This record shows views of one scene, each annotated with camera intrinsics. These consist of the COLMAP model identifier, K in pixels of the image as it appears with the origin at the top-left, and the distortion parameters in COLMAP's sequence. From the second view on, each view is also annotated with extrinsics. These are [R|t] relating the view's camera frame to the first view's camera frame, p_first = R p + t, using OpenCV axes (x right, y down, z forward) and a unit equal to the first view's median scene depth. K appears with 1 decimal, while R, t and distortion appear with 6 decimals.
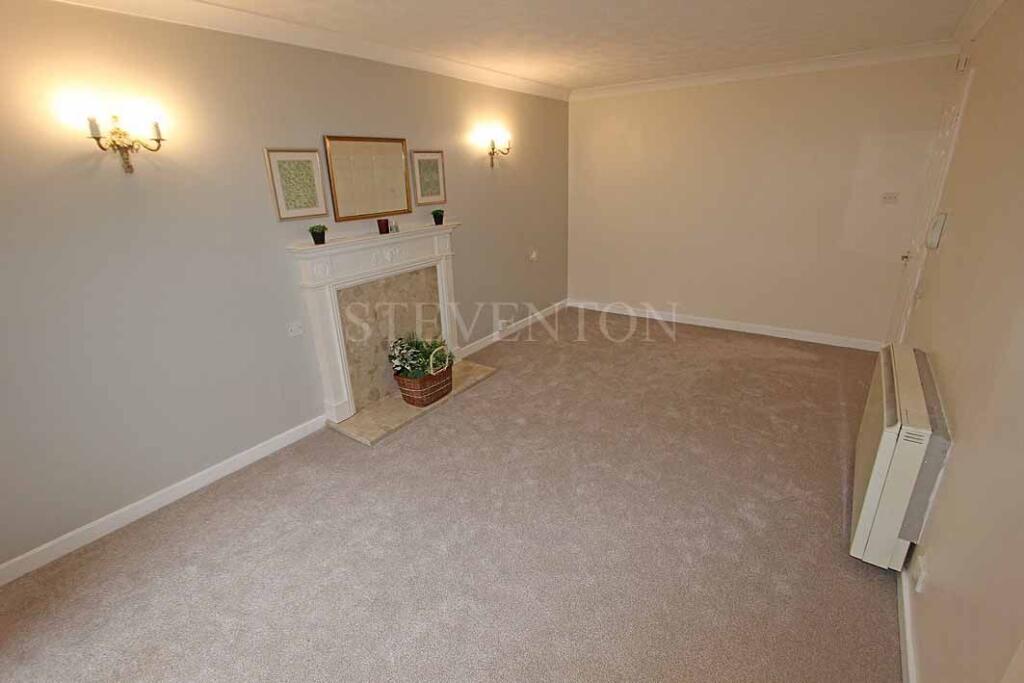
lens RADIAL K [[472.6, 0, 512.0], [0, 472.6, 341.5], [0, 0, 1]] dist [-0.000741, 0.000183]
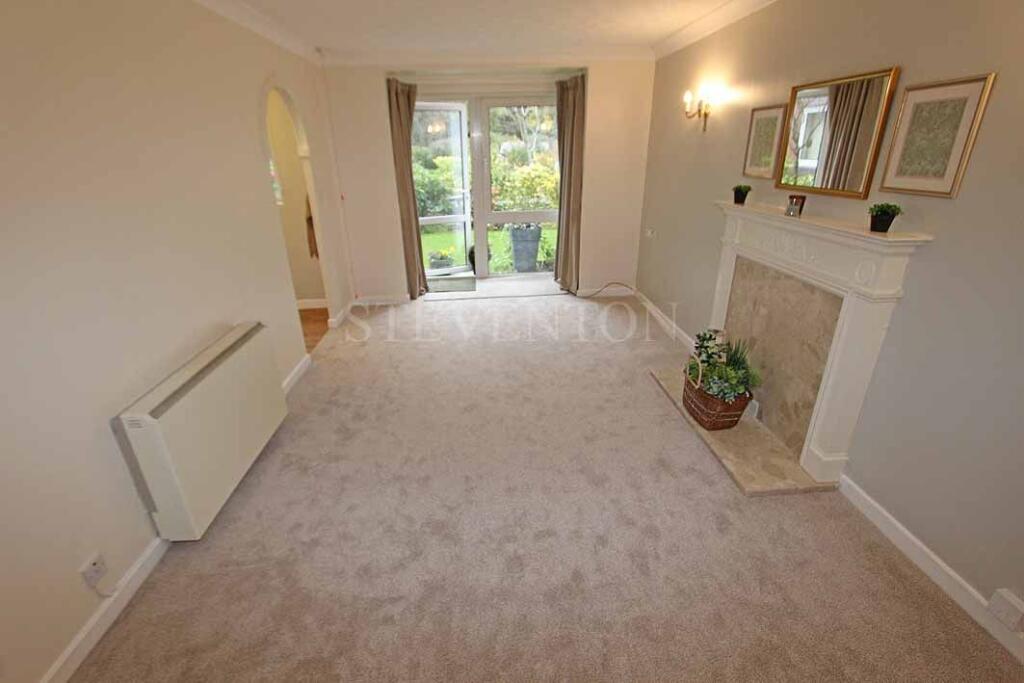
lens RADIAL K [[472.6, 0, 512.0], [0, 472.6, 341.5], [0, 0, 1]] dist [-0.000741, 0.000183]
pose [[-0.774347, 0.277384, -0.568722, 0.529274], [-0.186126, 0.759182, 0.623699, -0.438354], [0.604767, 0.588813, -0.536242, 1.194726]]
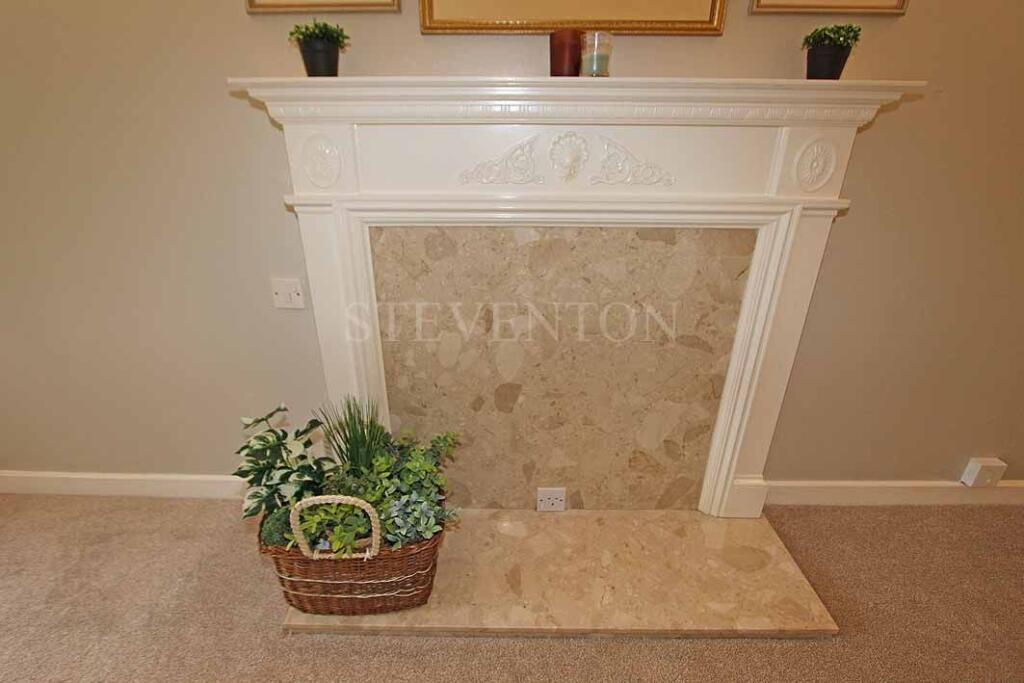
lens RADIAL K [[487.4, 0, 510.5], [0, 487.4, 352.1], [0, 0, 1]] dist [-0.001331, -0.000231]
pose [[0.575840, 0.375622, -0.726166, 0.006018], [-0.308863, 0.922335, 0.232170, -0.122792], [0.756976, 0.090593, 0.647133, 0.746879]]
